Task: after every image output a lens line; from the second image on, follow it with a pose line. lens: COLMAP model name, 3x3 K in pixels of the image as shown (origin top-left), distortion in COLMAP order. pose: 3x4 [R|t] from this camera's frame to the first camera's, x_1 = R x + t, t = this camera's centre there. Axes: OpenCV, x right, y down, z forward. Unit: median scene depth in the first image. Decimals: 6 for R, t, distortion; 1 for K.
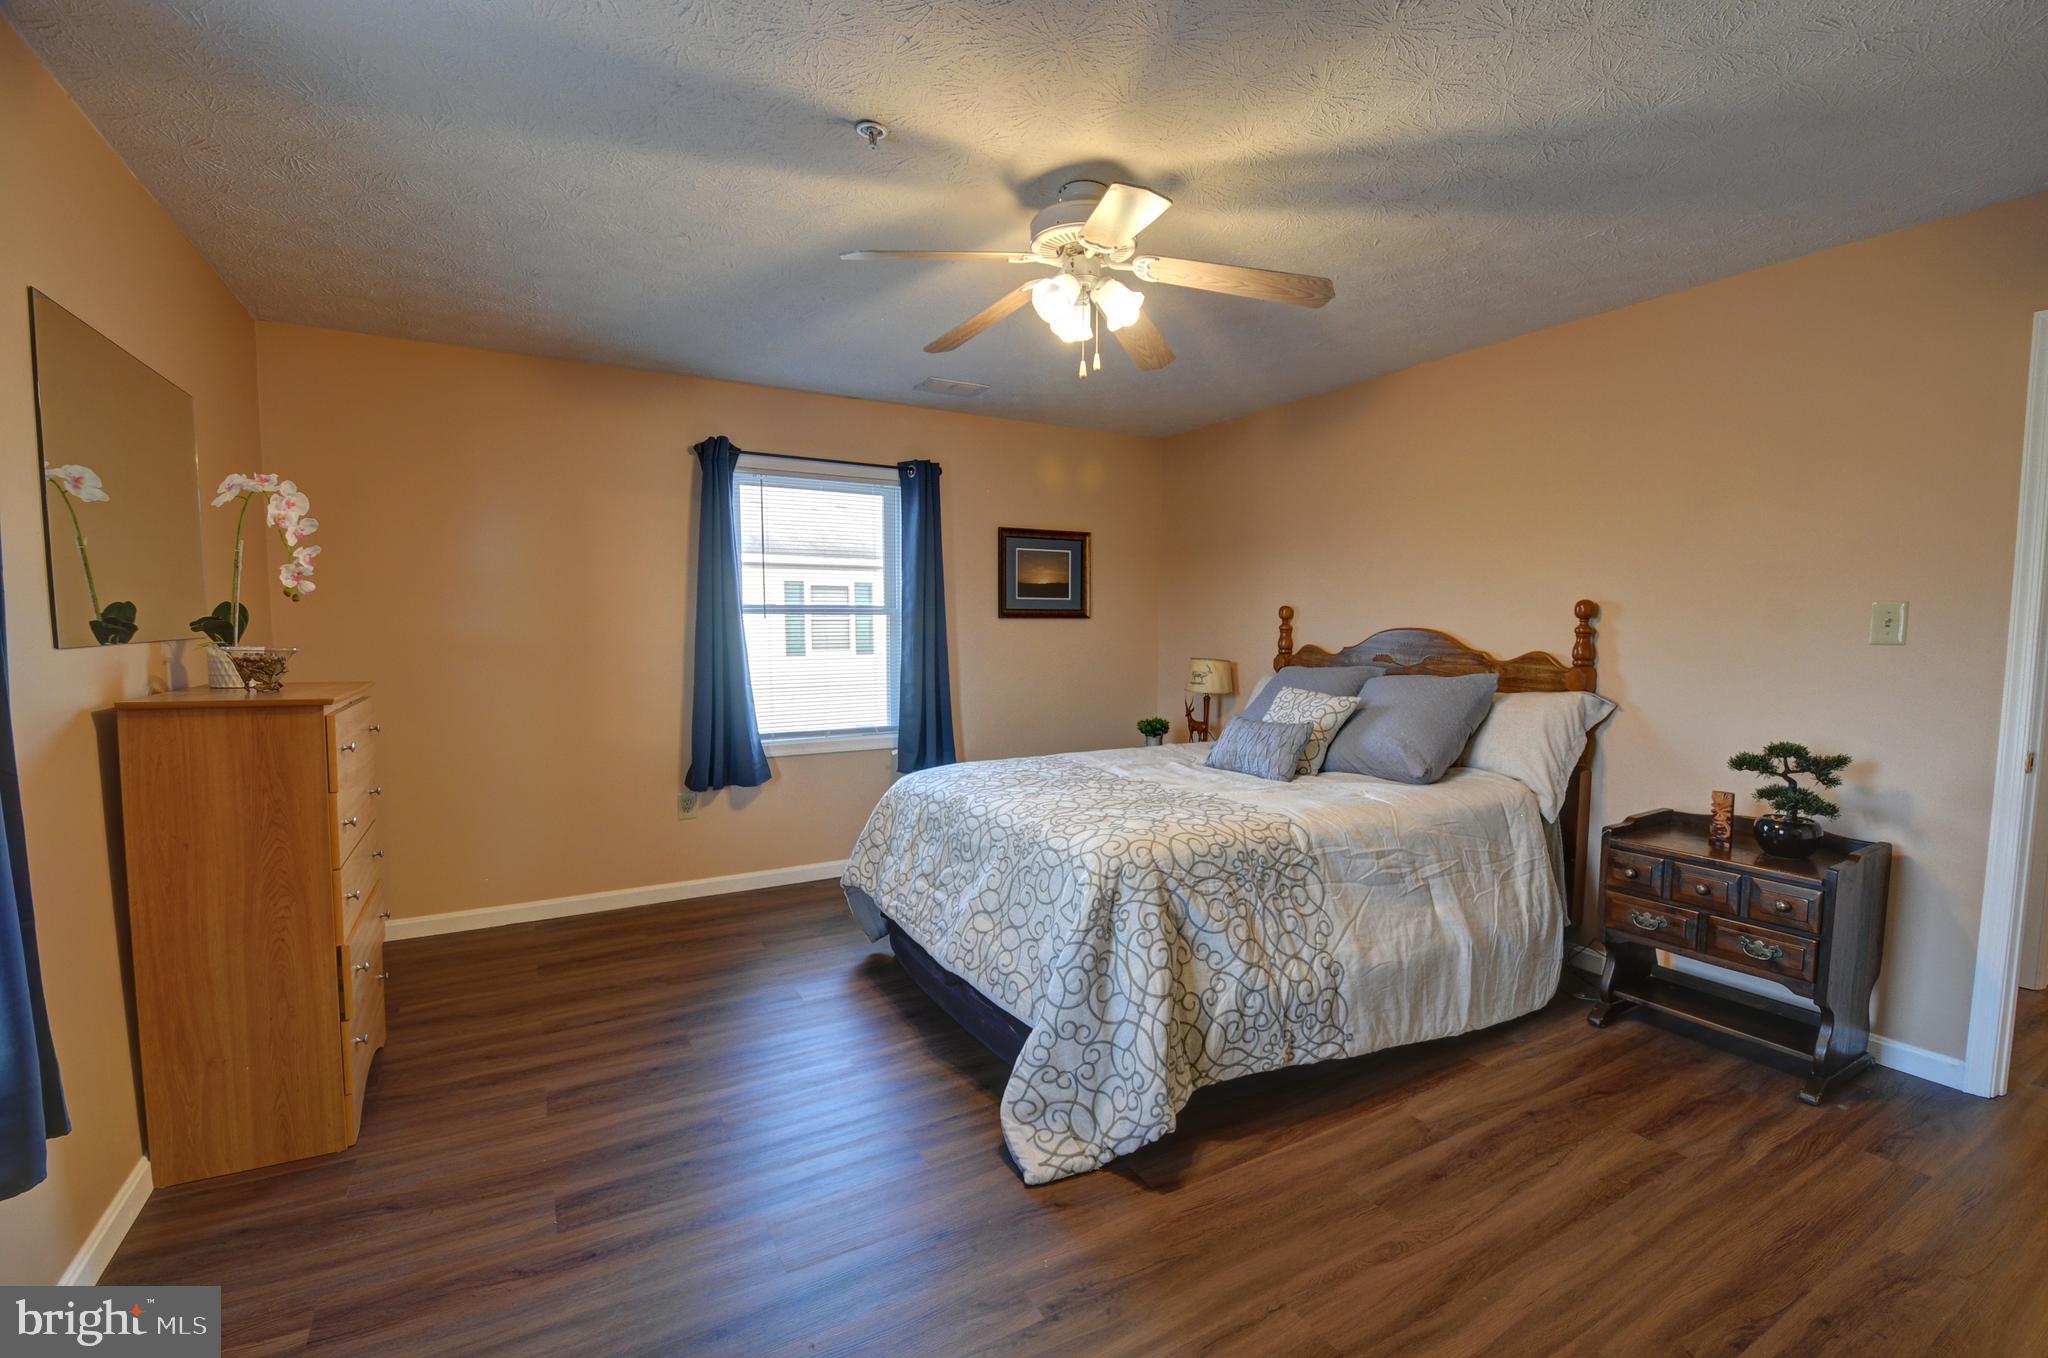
lens RADIAL K [[905.5, 0, 1038.2], [0, 905.5, 694.4], [0, 0, 1]] dist [0.016383, -0.021985]
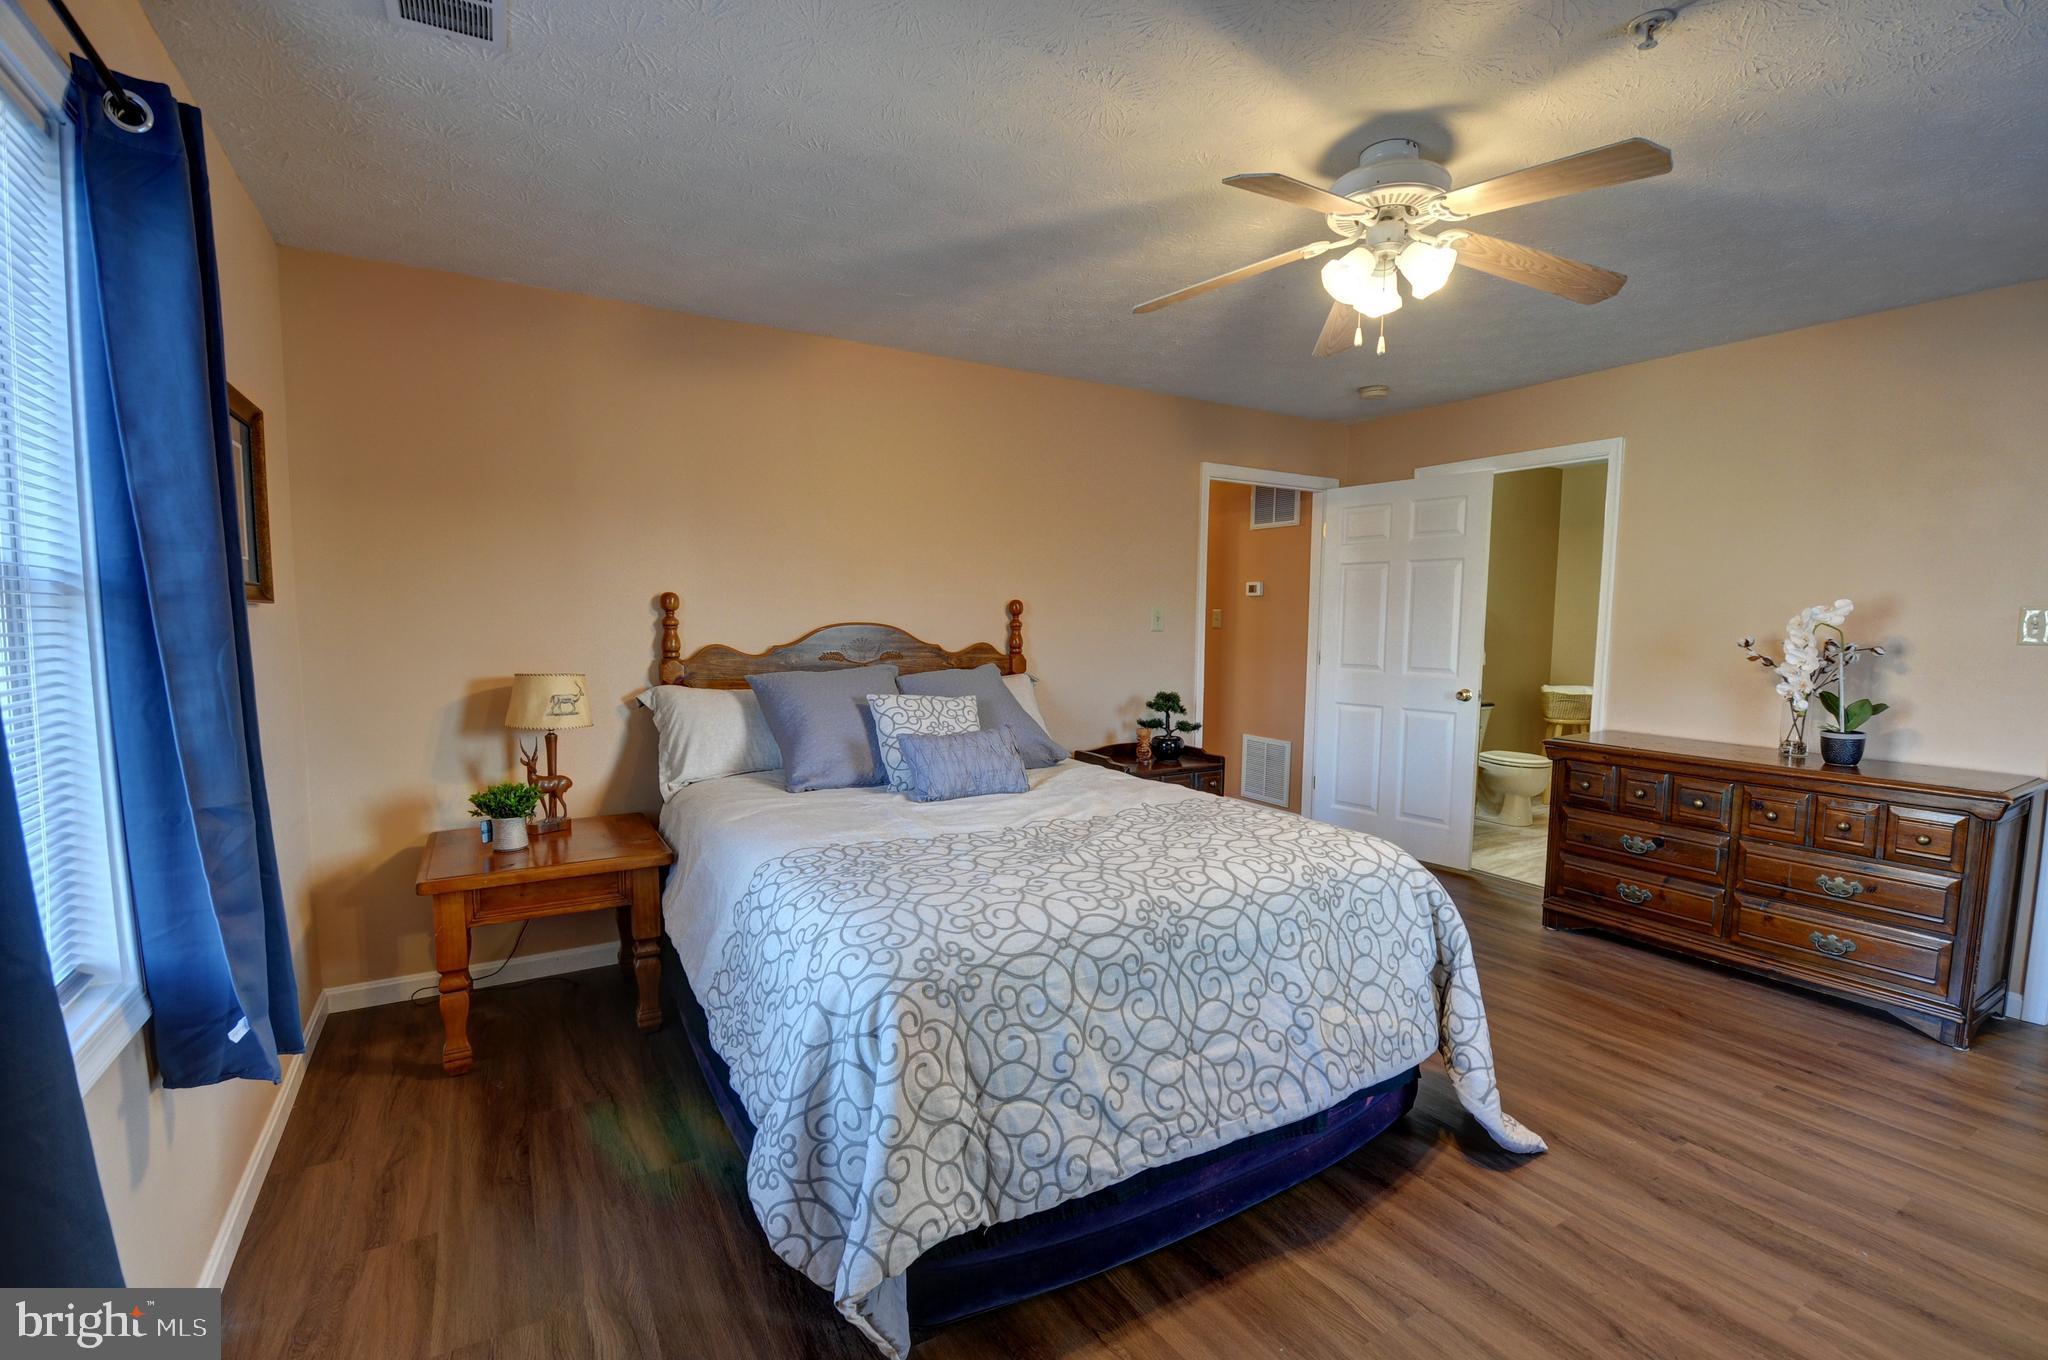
lens RADIAL K [[892.9, 0, 1033.9], [0, 892.9, 697.2], [0, 0, 1]] dist [0.019033, -0.020279]
pose [[-0.023470, -0.089277, 0.995730, -0.812750], [0.072324, 0.993243, 0.090758, -0.103910], [-0.997105, 0.074145, -0.016854, 1.286321]]
